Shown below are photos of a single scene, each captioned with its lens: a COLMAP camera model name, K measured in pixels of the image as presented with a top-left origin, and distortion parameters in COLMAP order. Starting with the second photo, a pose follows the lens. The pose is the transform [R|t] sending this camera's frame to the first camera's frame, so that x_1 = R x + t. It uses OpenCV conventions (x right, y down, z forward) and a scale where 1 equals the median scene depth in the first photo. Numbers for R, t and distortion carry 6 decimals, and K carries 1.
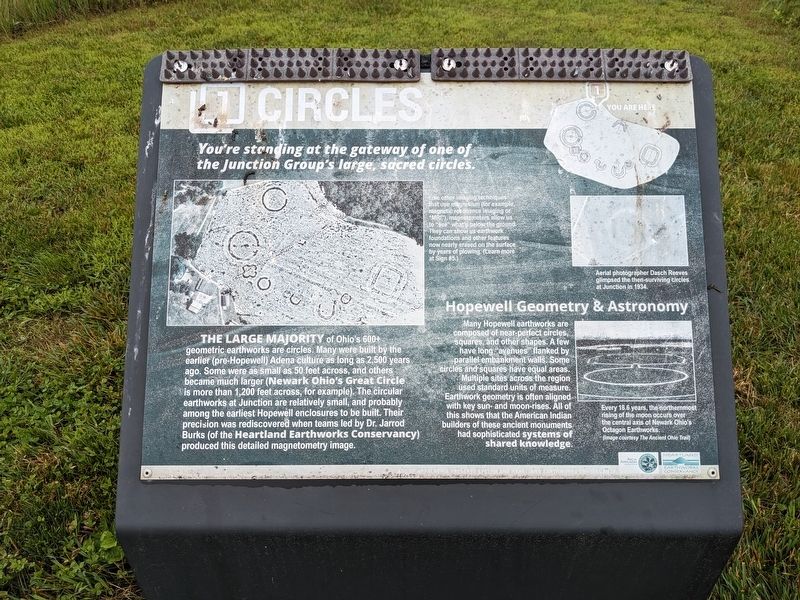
lens RADIAL K [[610.9, 0, 412.0], [0, 610.9, 291.6], [0, 0, 1]] dist [0.006648, -0.010804]
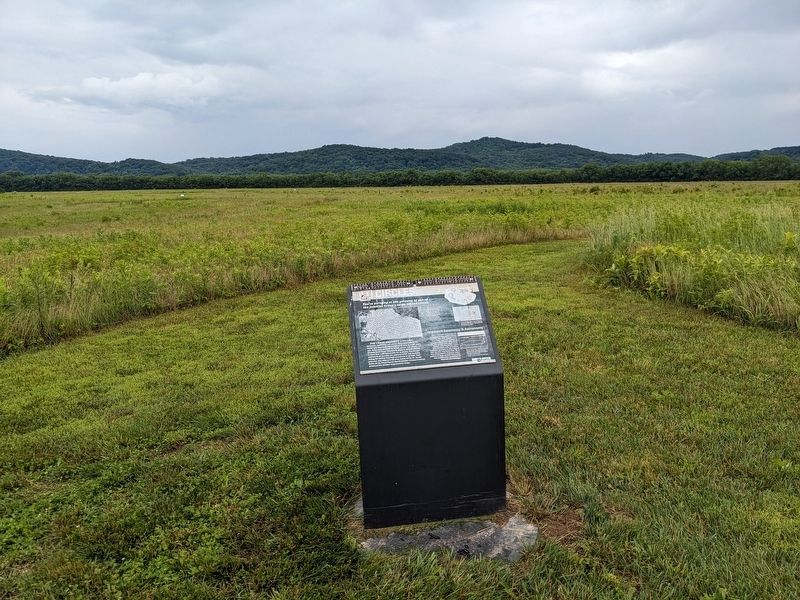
lens RADIAL K [[610.9, 0, 412.0], [0, 610.9, 291.6], [0, 0, 1]] dist [0.006648, -0.010804]
pose [[0.988934, -0.072708, 0.129317, -0.588919], [0.122868, 0.889919, -0.439259, 1.662635], [-0.083144, 0.450287, 0.889004, -2.948396]]
